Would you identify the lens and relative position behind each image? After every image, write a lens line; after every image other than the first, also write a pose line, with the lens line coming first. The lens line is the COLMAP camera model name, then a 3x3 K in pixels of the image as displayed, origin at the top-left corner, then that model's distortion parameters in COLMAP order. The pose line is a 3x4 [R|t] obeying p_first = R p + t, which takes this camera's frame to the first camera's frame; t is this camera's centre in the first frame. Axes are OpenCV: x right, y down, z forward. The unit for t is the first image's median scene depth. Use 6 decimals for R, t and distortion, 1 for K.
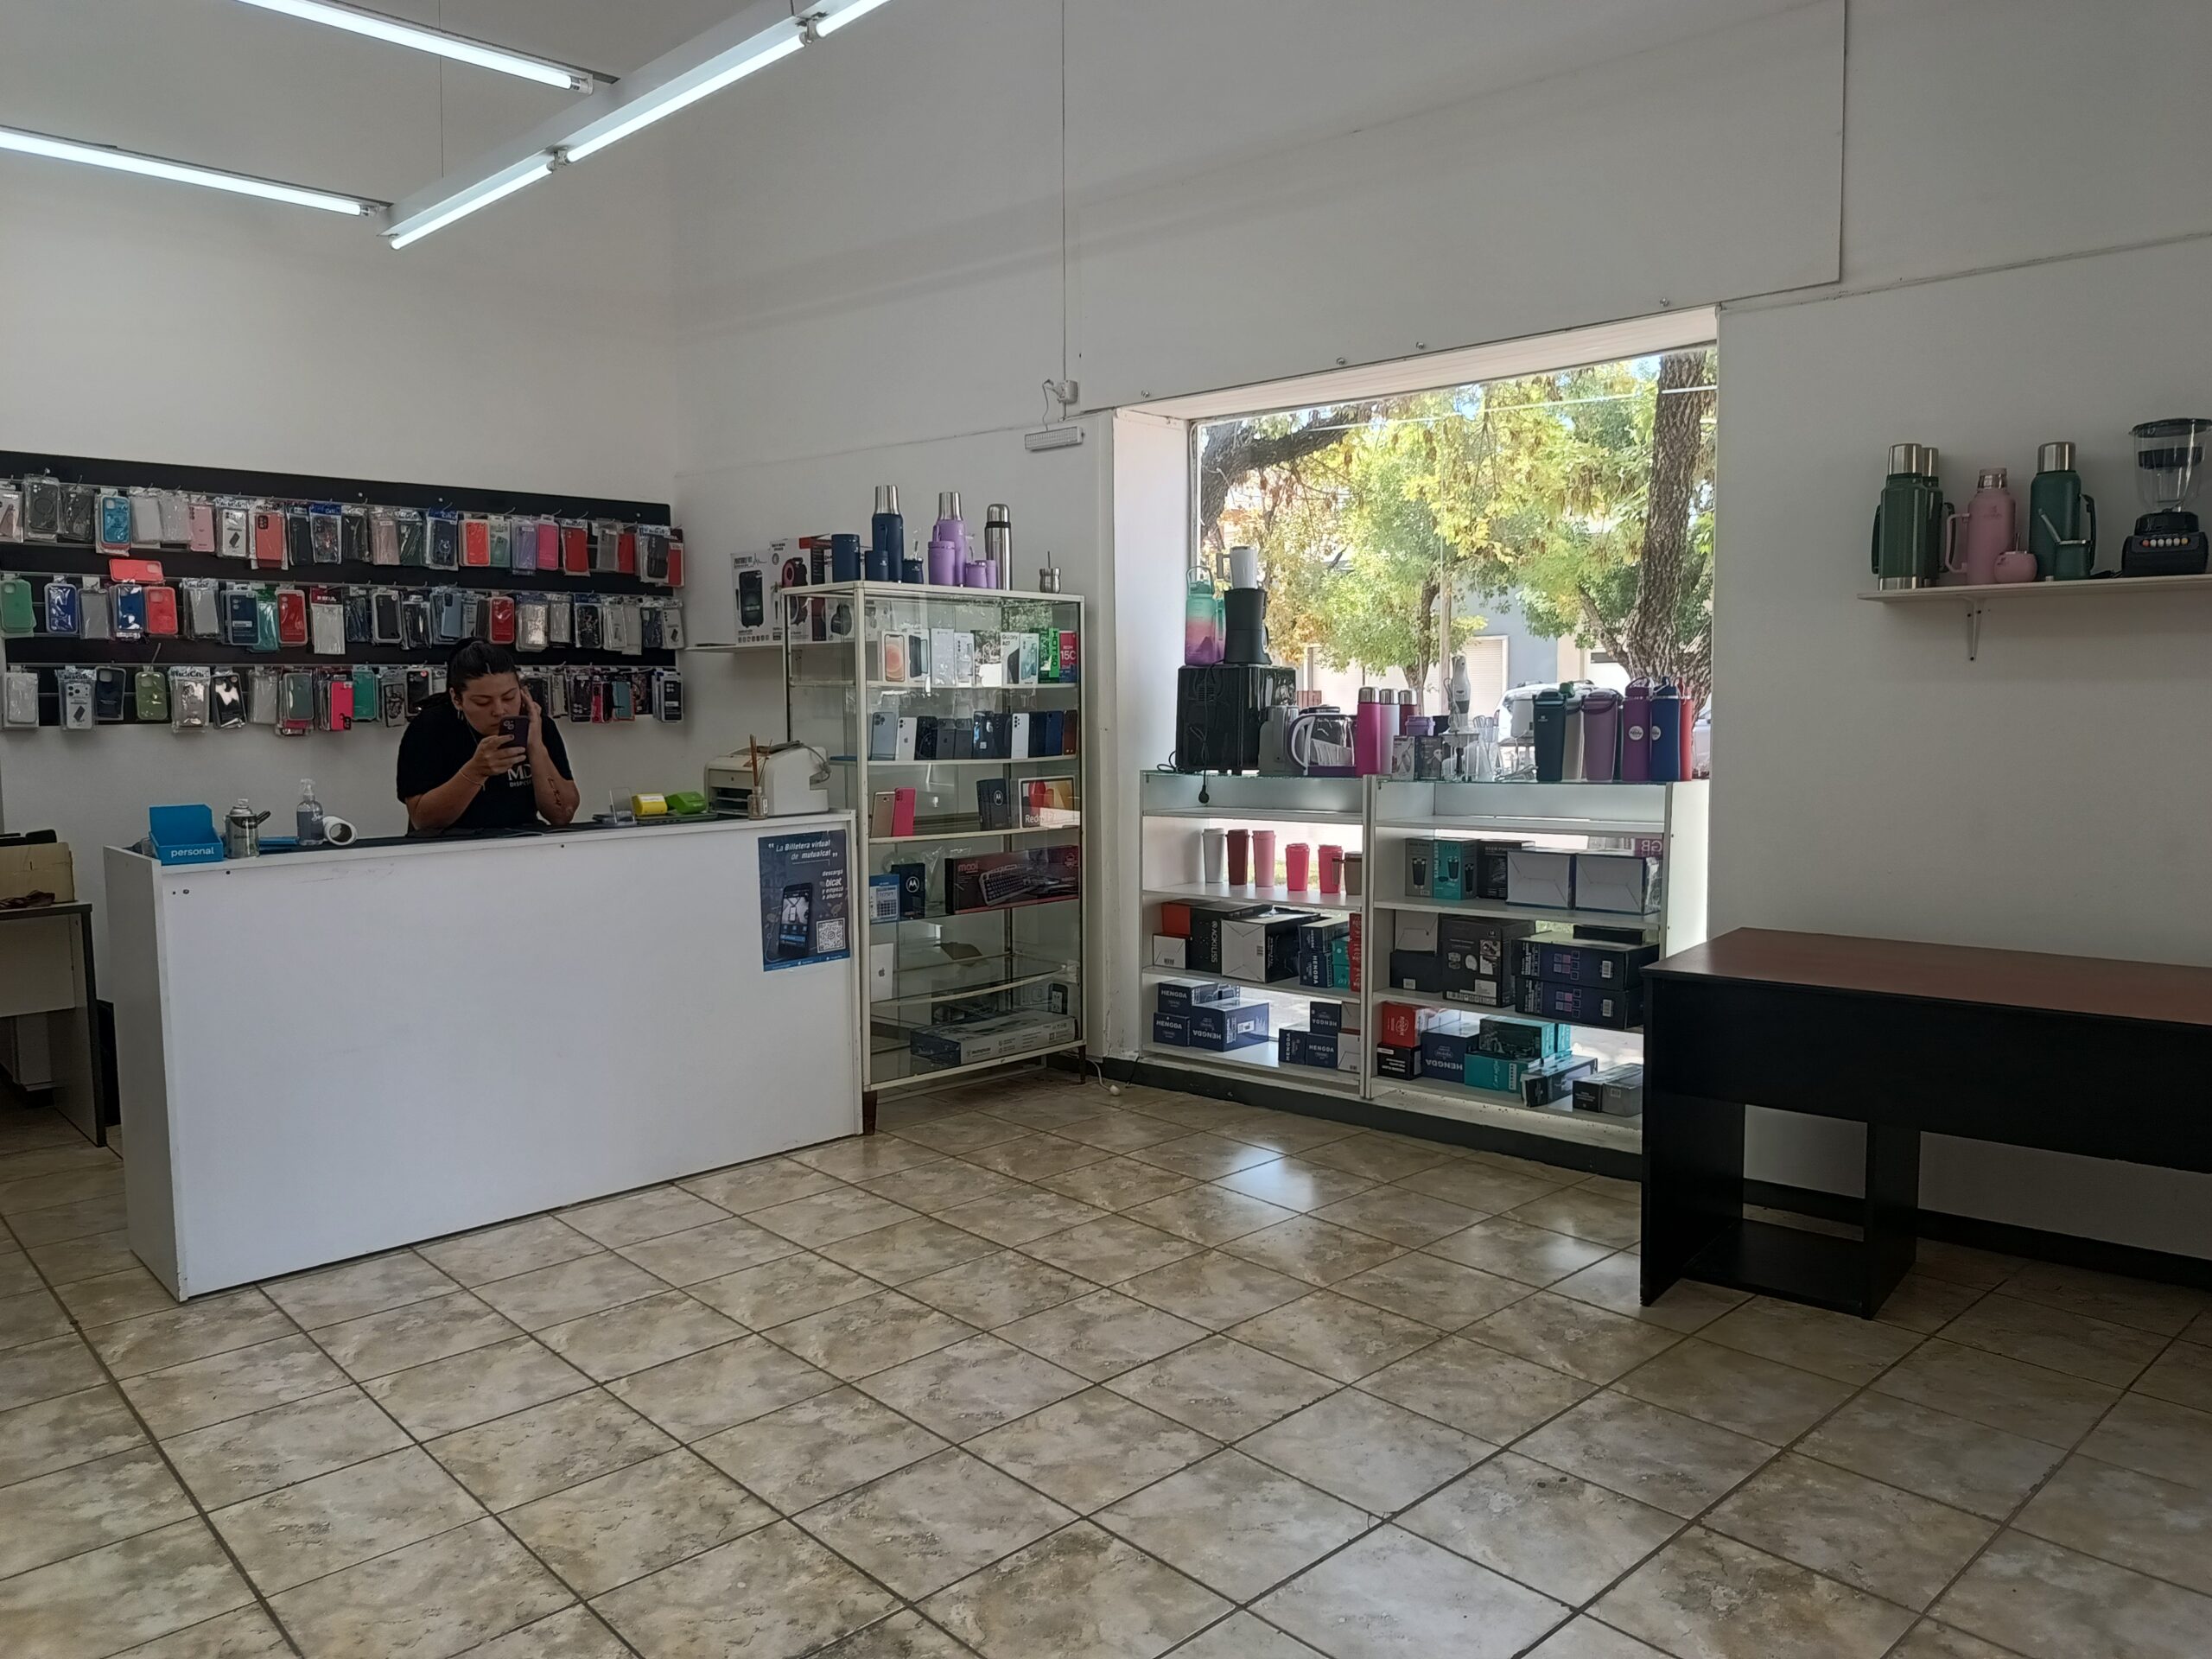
lens RADIAL K [[1544.6, 0, 1105.5], [0, 1544.6, 847.6], [0, 0, 1]] dist [-0.020315, 0.002060]
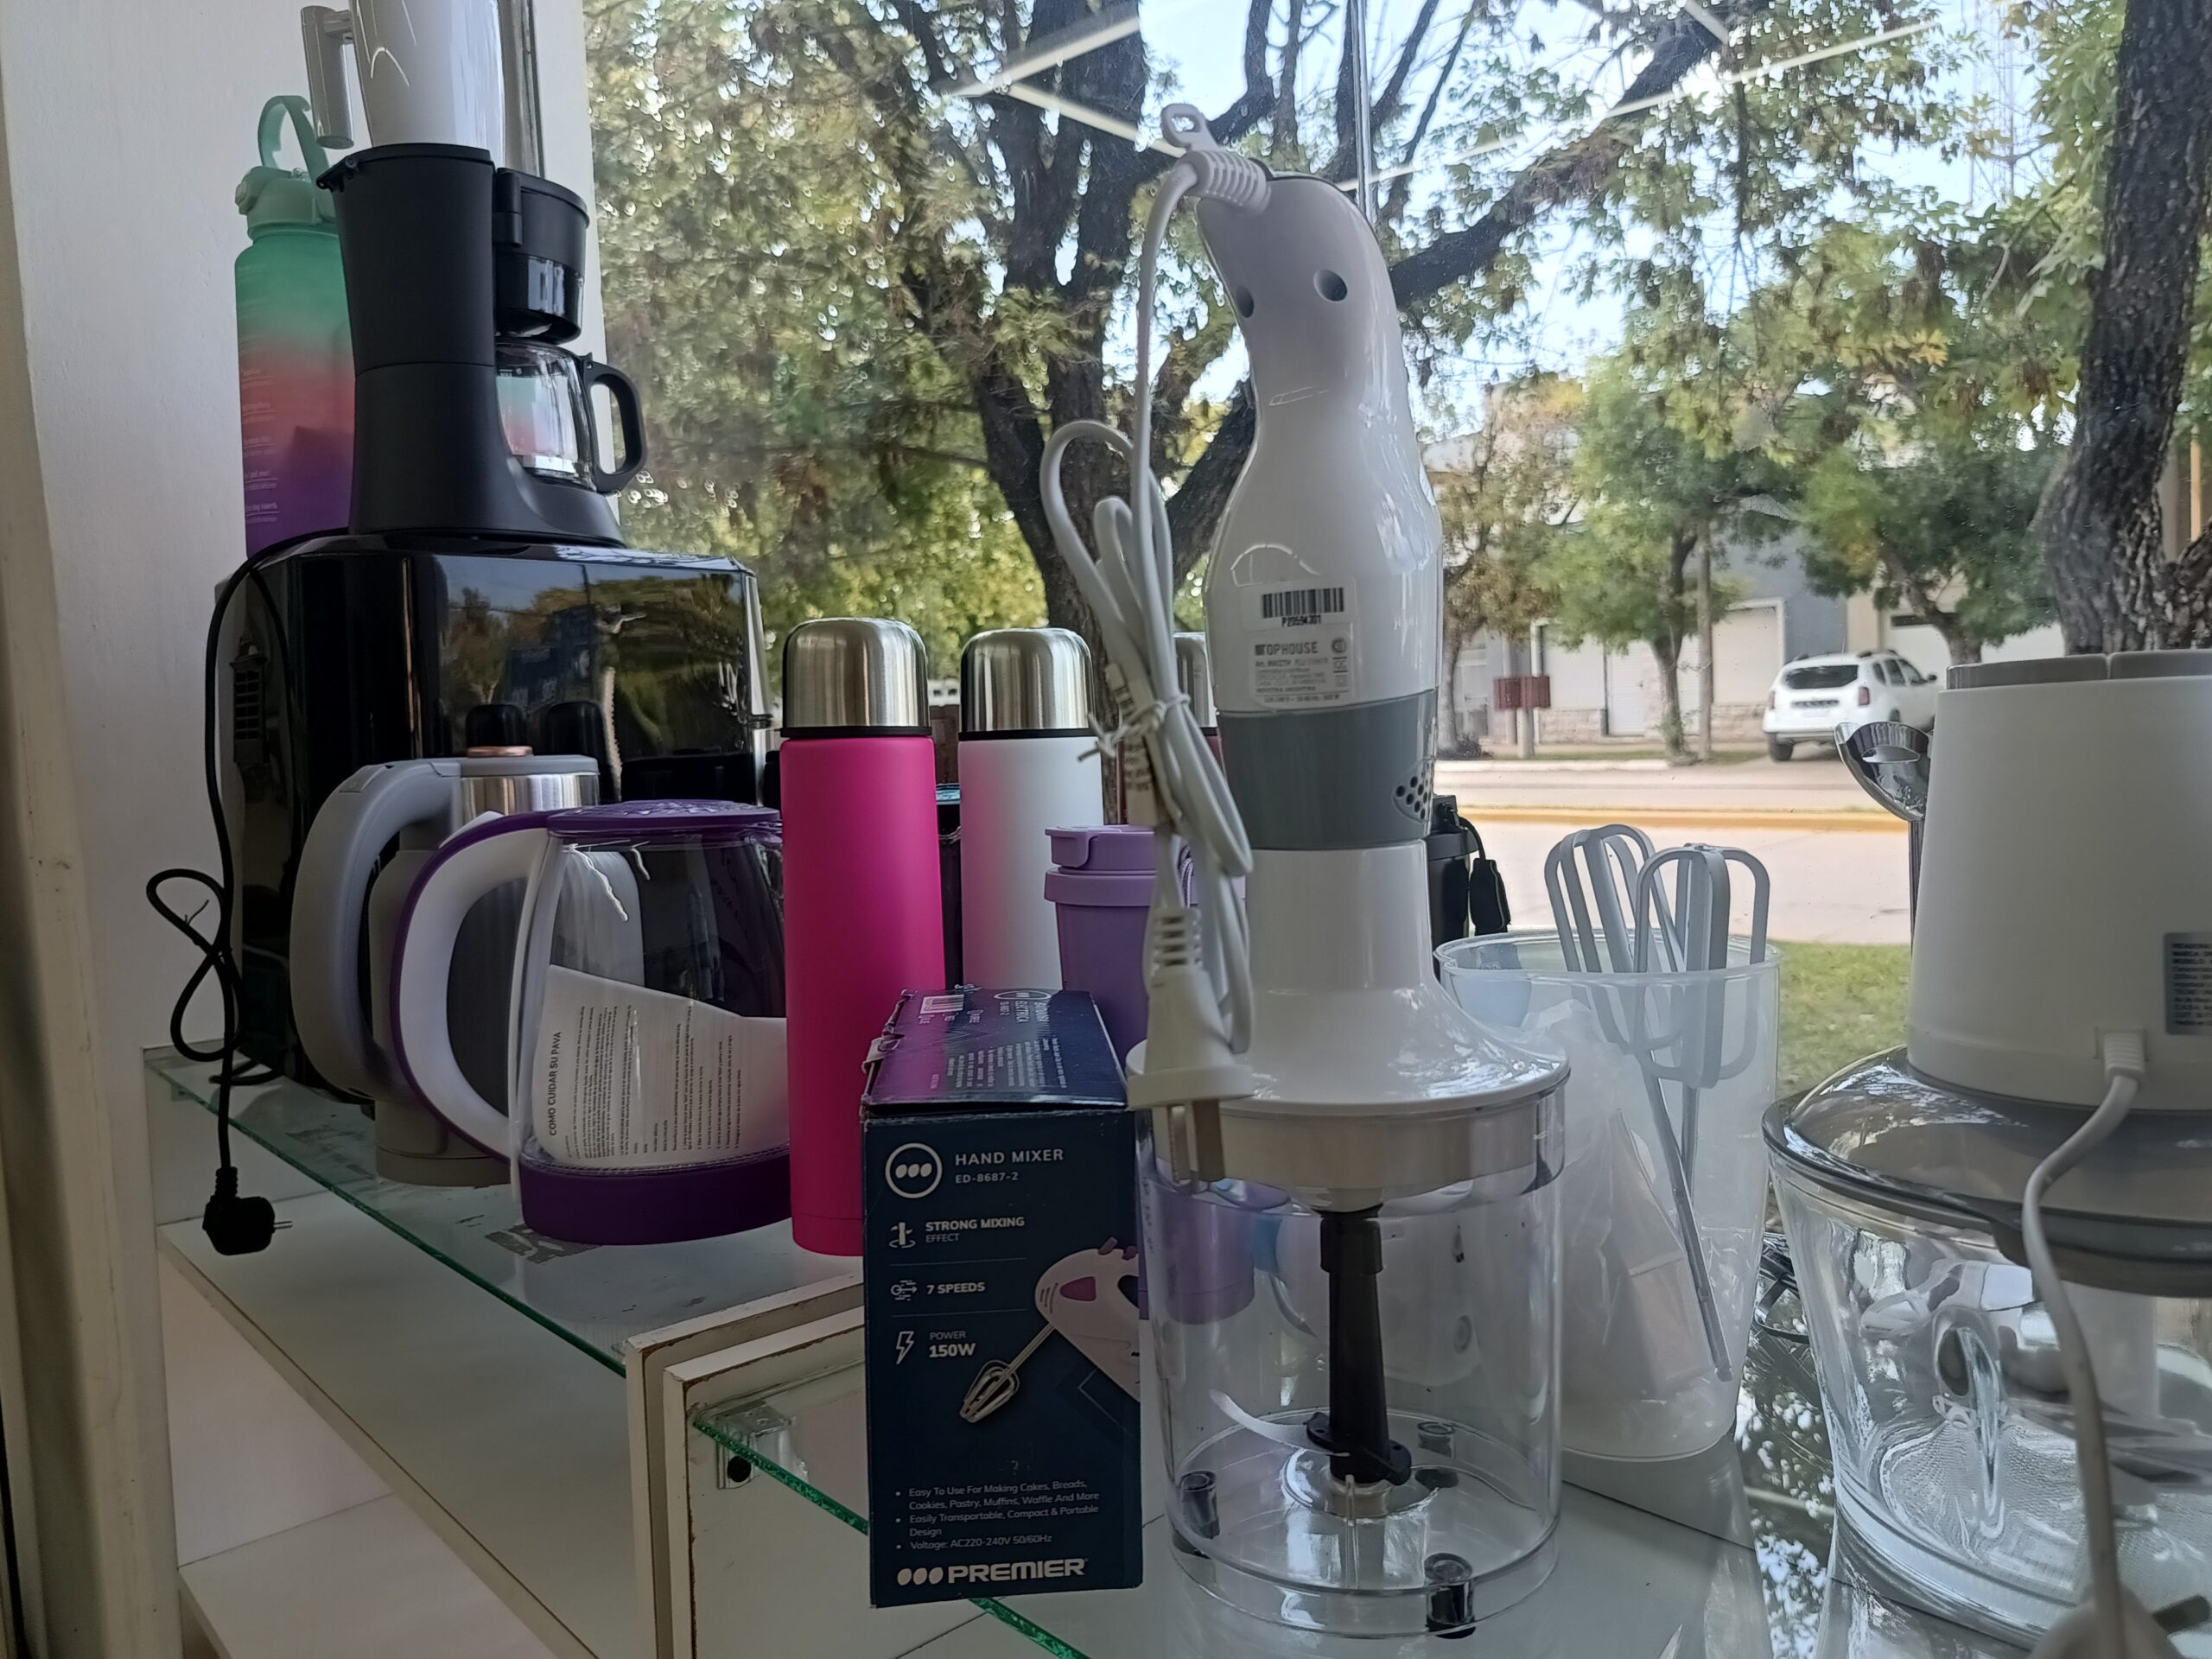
lens RADIAL K [[1544.6, 0, 1099.7], [0, 1544.6, 821.2], [0, 0, 1]] dist [-0.020315, 0.002060]
pose [[0.986050, -0.026588, -0.164313, 0.035492], [0.023712, 0.999530, -0.019440, -0.012383], [0.164752, 0.015273, 0.986217, 0.143151]]
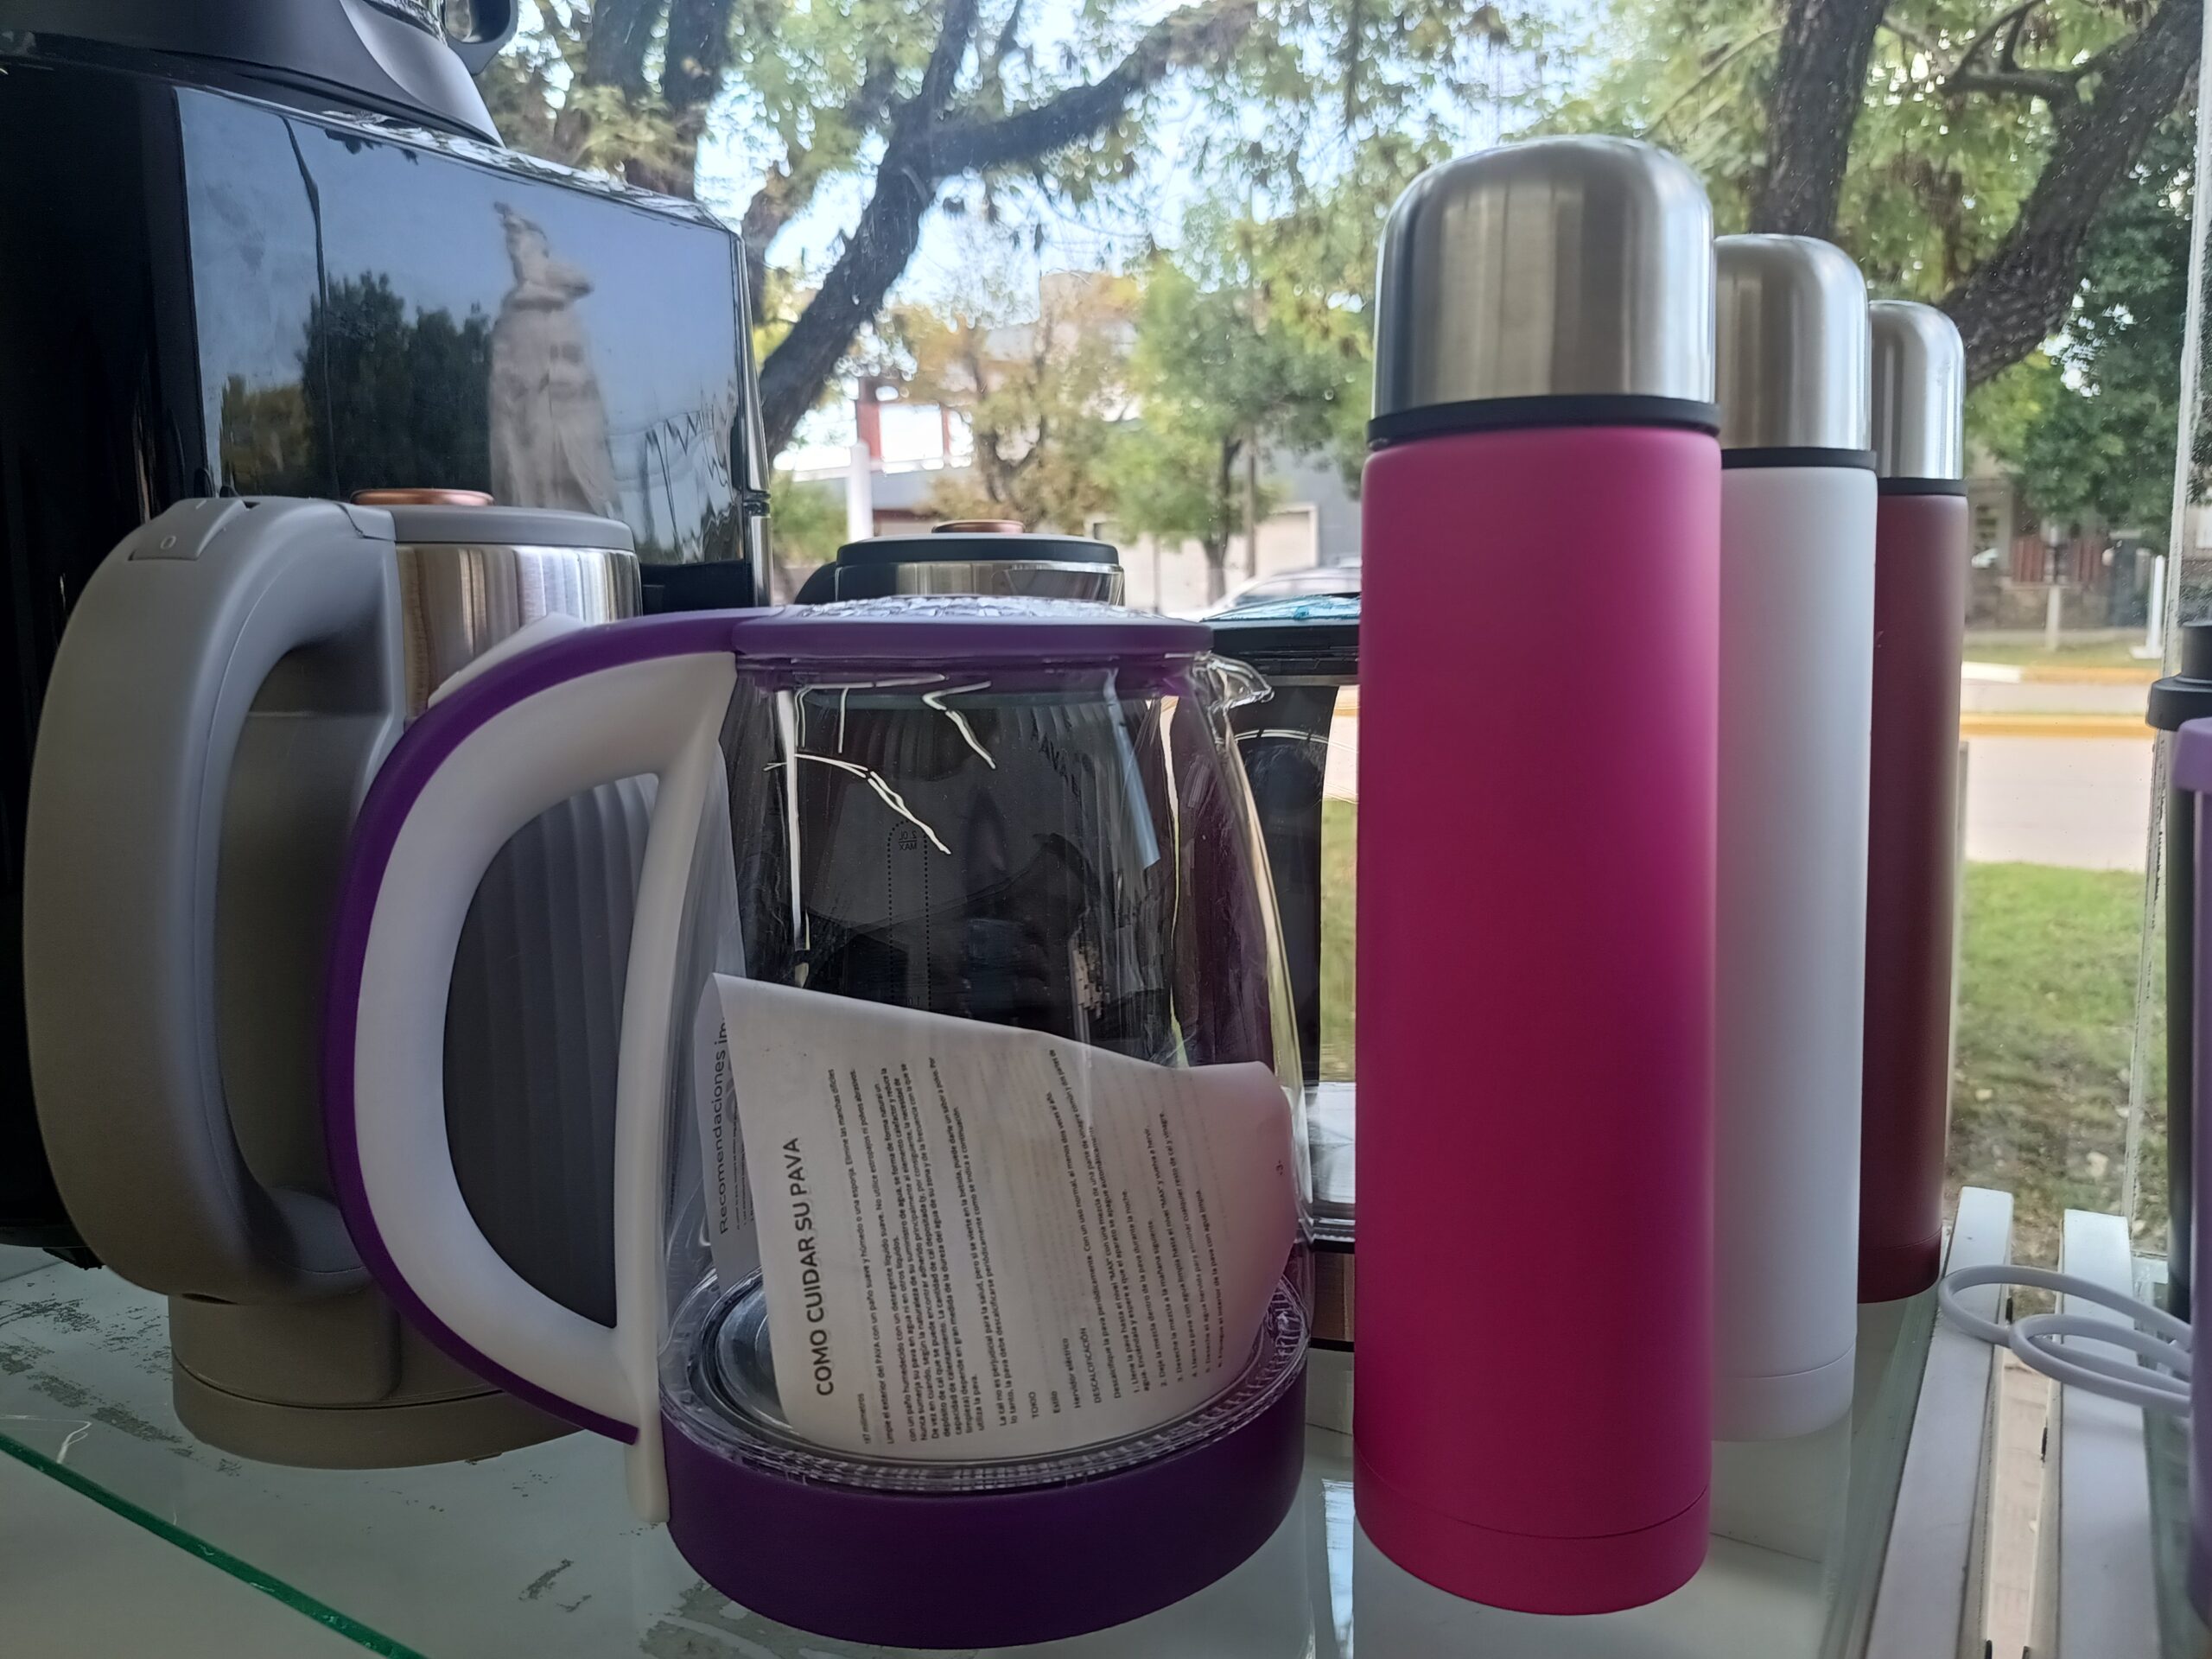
lens RADIAL K [[1544.6, 0, 1097.6], [0, 1544.6, 847.6], [0, 0, 1]] dist [-0.020315, 0.002060]
pose [[0.991304, -0.037047, 0.126271, 0.022748], [0.028006, 0.996965, 0.072642, -0.012317], [-0.128579, -0.068474, 0.989333, 0.156702]]
